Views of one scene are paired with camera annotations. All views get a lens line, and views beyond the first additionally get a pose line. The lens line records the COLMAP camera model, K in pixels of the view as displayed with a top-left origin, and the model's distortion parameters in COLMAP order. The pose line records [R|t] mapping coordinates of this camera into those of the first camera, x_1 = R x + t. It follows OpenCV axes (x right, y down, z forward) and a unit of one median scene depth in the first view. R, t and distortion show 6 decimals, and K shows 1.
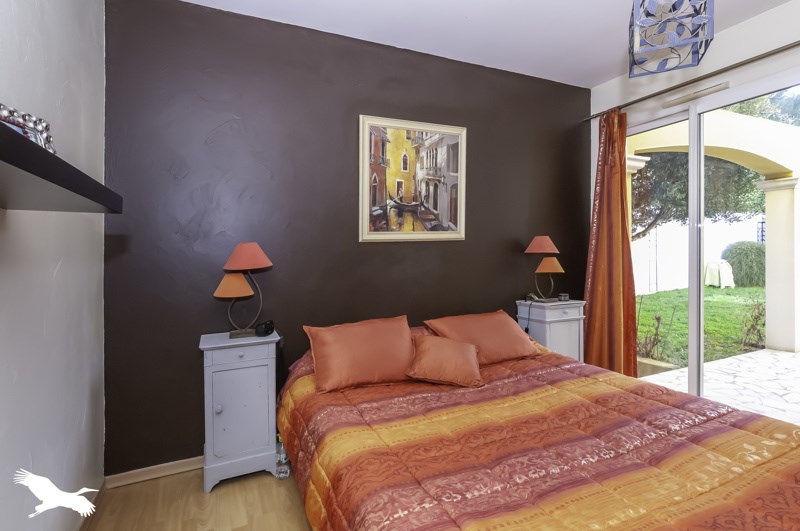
lens RADIAL K [[391.9, 0, 395.8], [0, 391.9, 249.0], [0, 0, 1]] dist [0.014643, -0.000216]
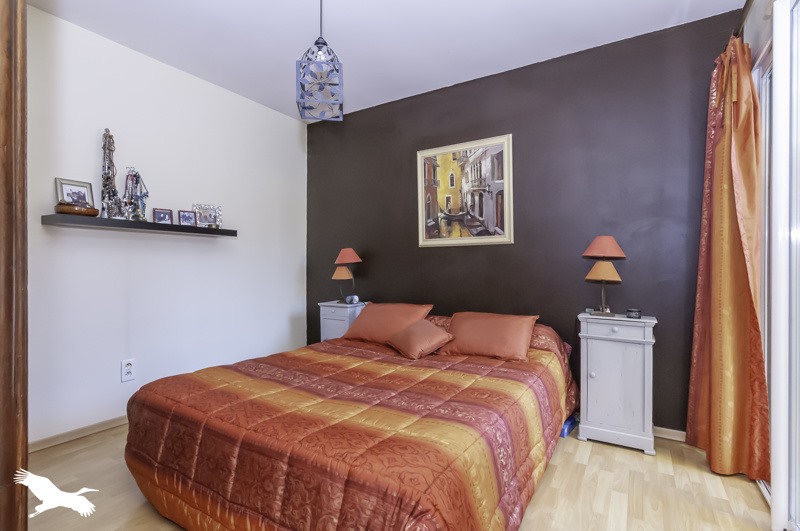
lens RADIAL K [[391.9, 0, 402.8], [0, 391.9, 262.7], [0, 0, 1]] dist [0.014643, -0.000216]
pose [[0.555134, 0.018892, -0.831547, 0.925013], [-0.003859, 0.999790, 0.020139, 0.008472], [0.831752, -0.007971, 0.555090, 0.201769]]
